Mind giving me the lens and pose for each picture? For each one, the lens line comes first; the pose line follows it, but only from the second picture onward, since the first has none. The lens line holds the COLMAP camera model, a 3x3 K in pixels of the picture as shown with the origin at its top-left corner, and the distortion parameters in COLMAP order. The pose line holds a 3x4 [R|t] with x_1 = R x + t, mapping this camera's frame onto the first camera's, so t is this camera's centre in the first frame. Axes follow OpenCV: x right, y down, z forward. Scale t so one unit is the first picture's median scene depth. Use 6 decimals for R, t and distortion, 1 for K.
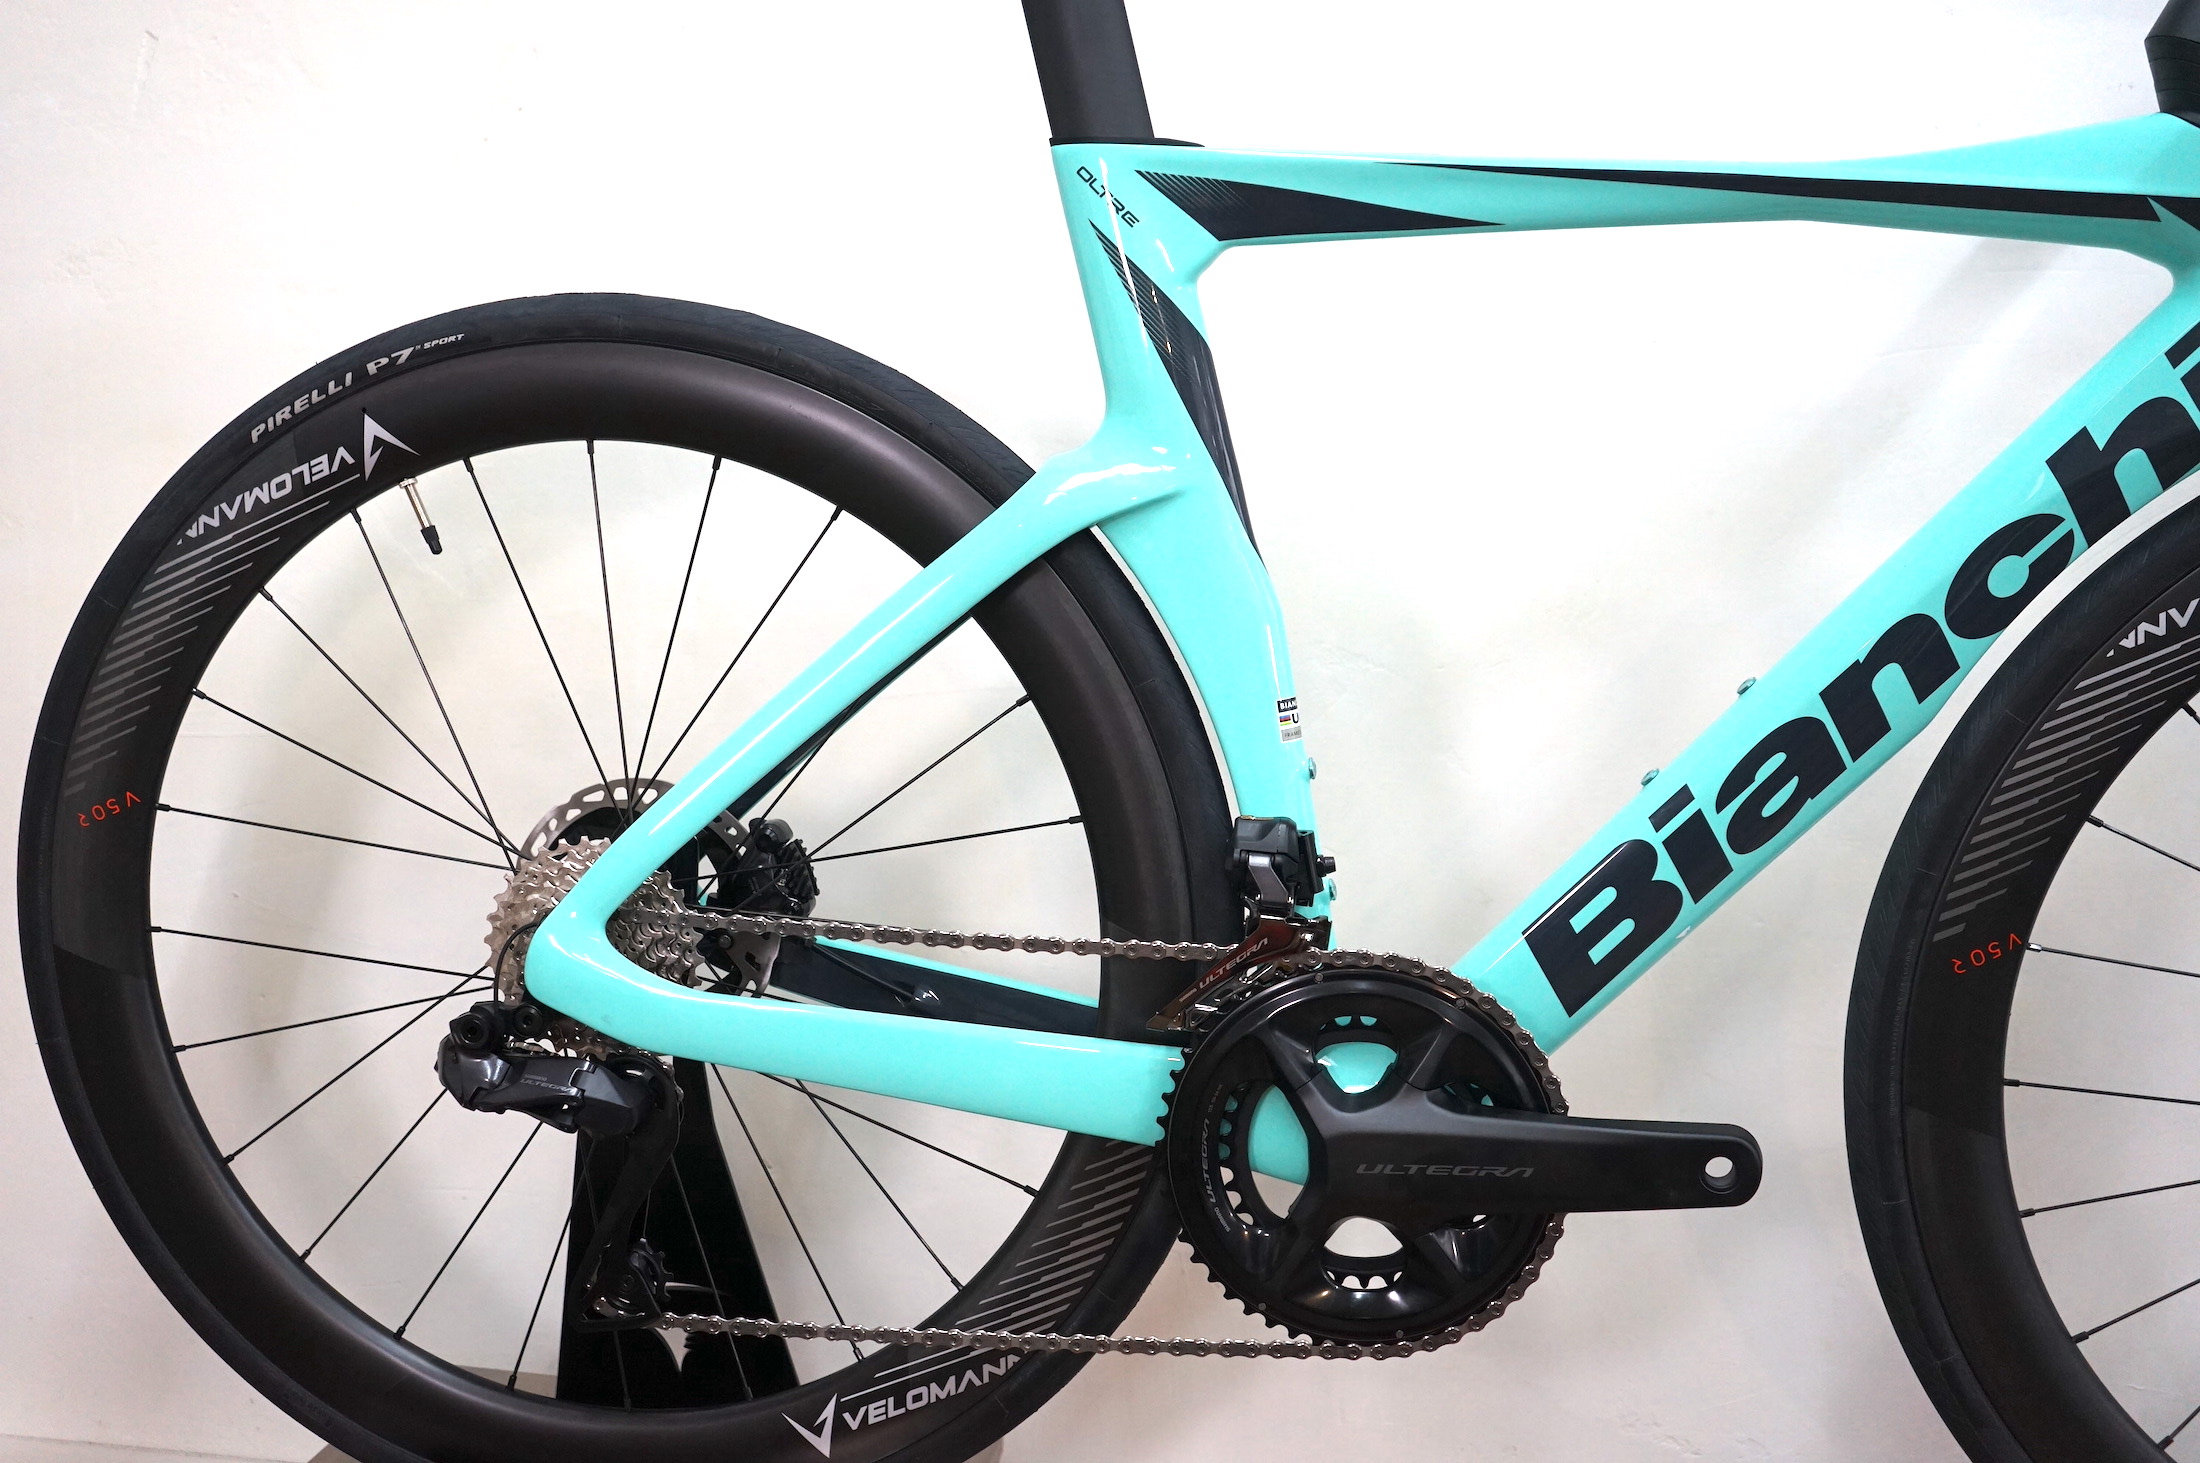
lens RADIAL K [[2195.6, 0, 1100.0], [0, 2195.6, 731.5], [0, 0, 1]] dist [0.014135, -0.022535]
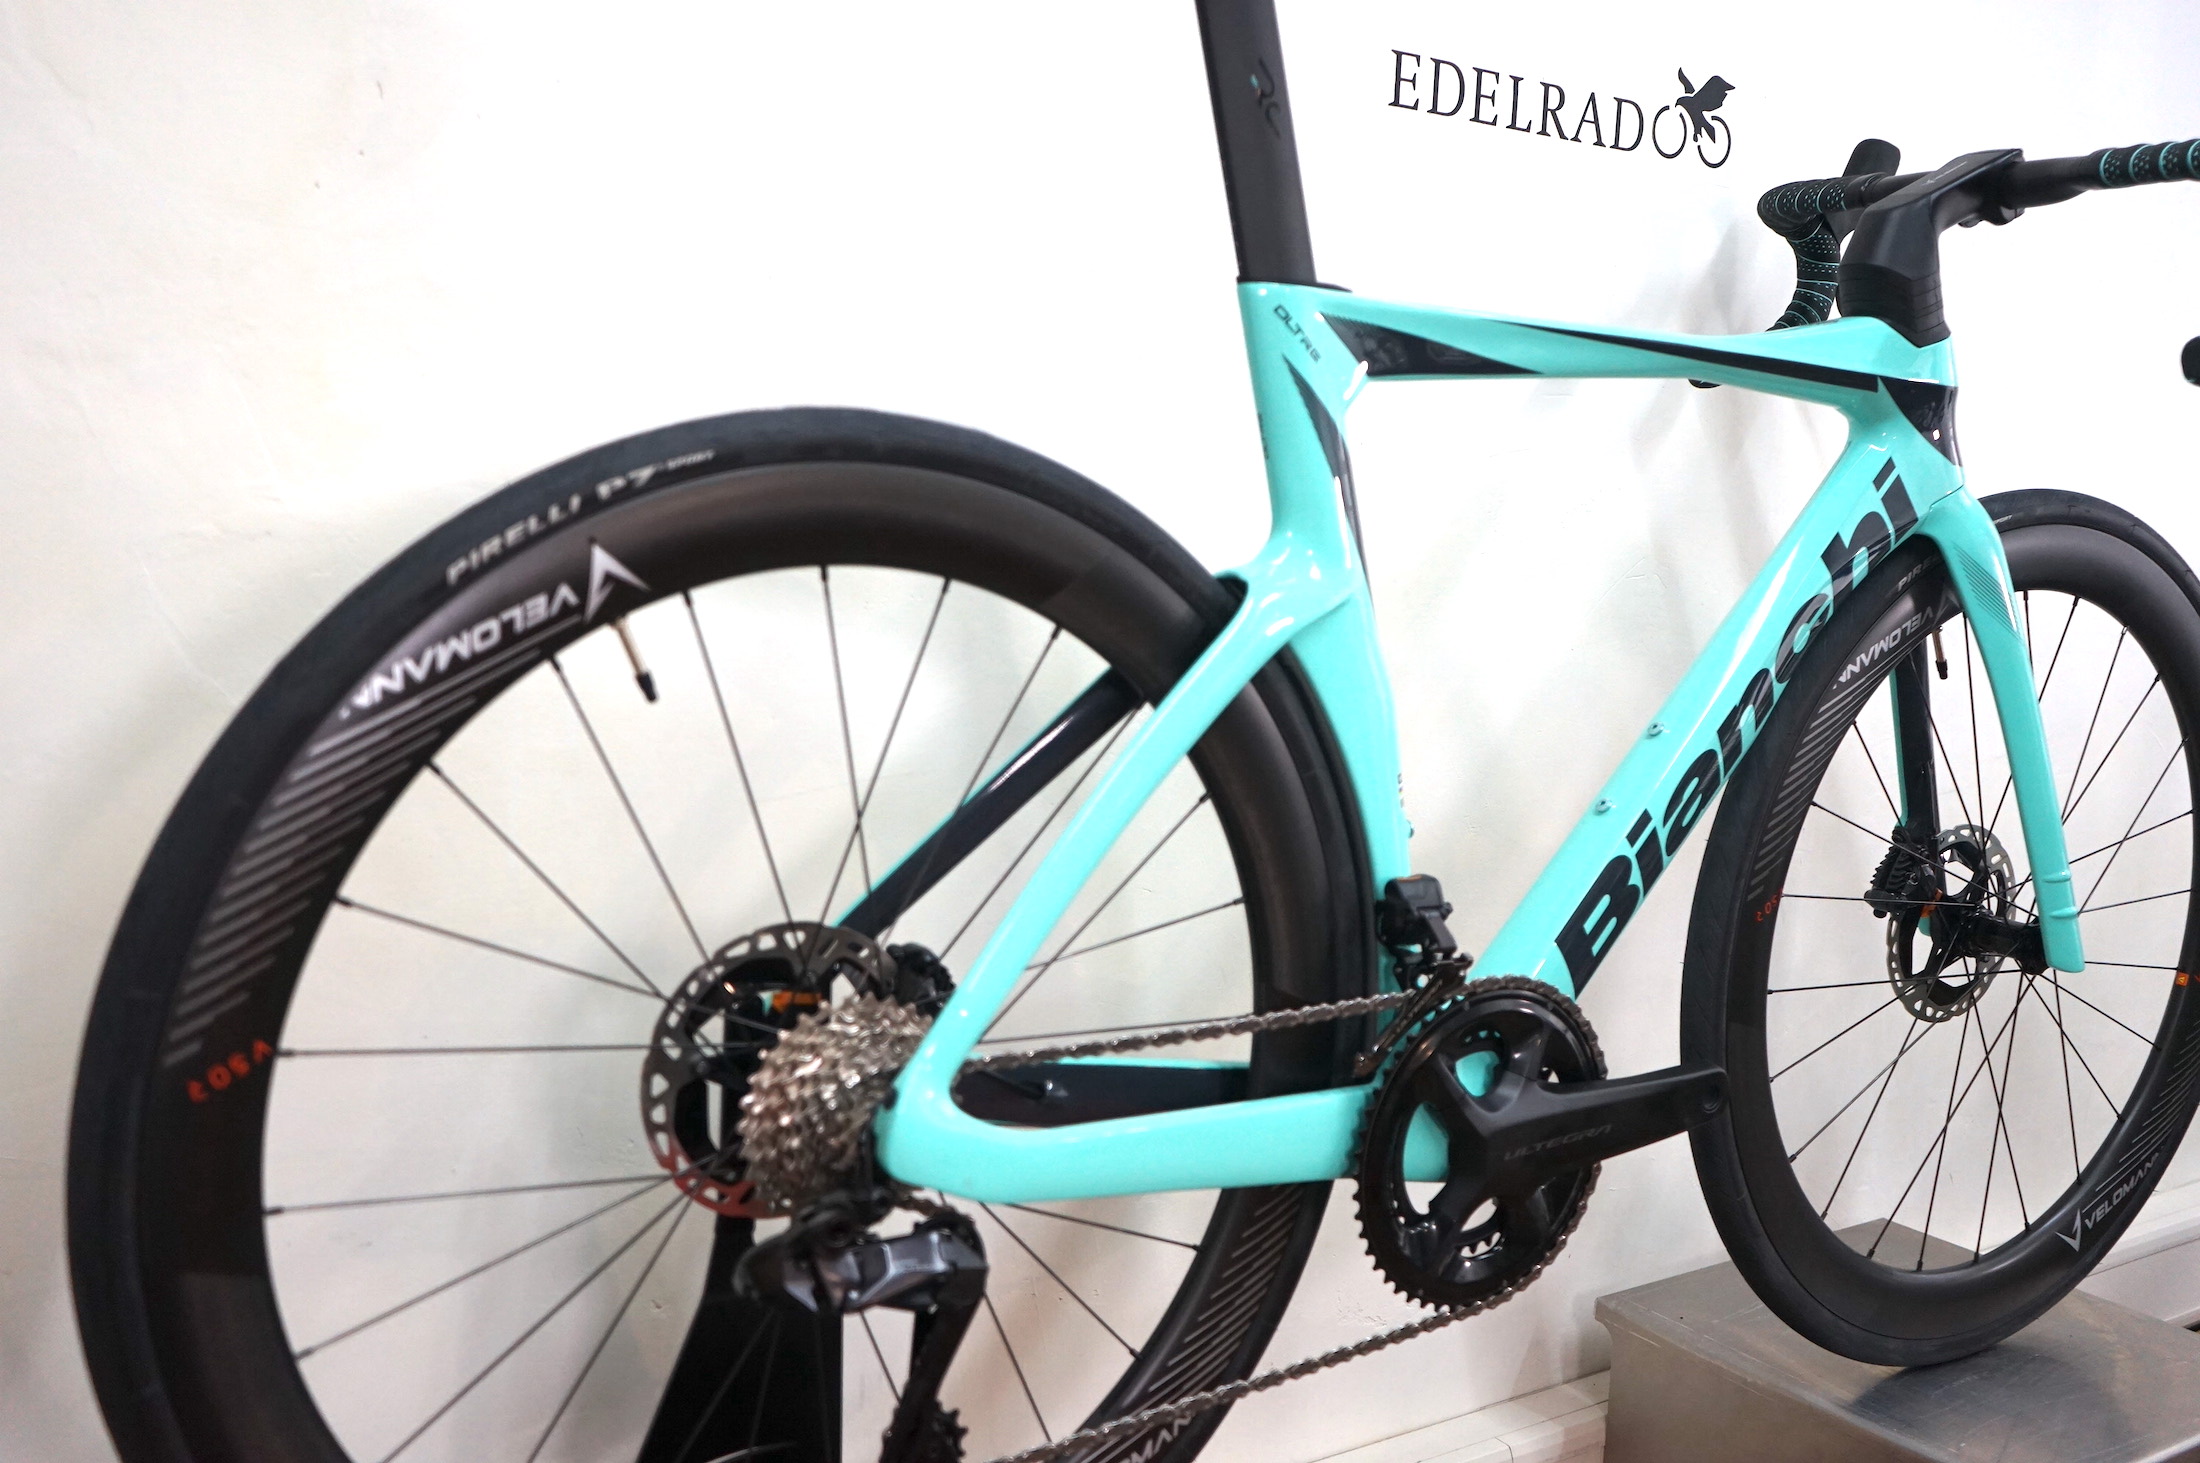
lens RADIAL K [[1988.1, 0, 1100.0], [0, 1988.1, 731.5], [0, 0, 1]] dist [0.000666, 0.017987]
pose [[0.751710, -0.087777, 0.653626, -0.730912], [0.072187, 0.996099, 0.050748, -0.102994], [-0.655531, 0.009035, 0.755114, 0.314529]]
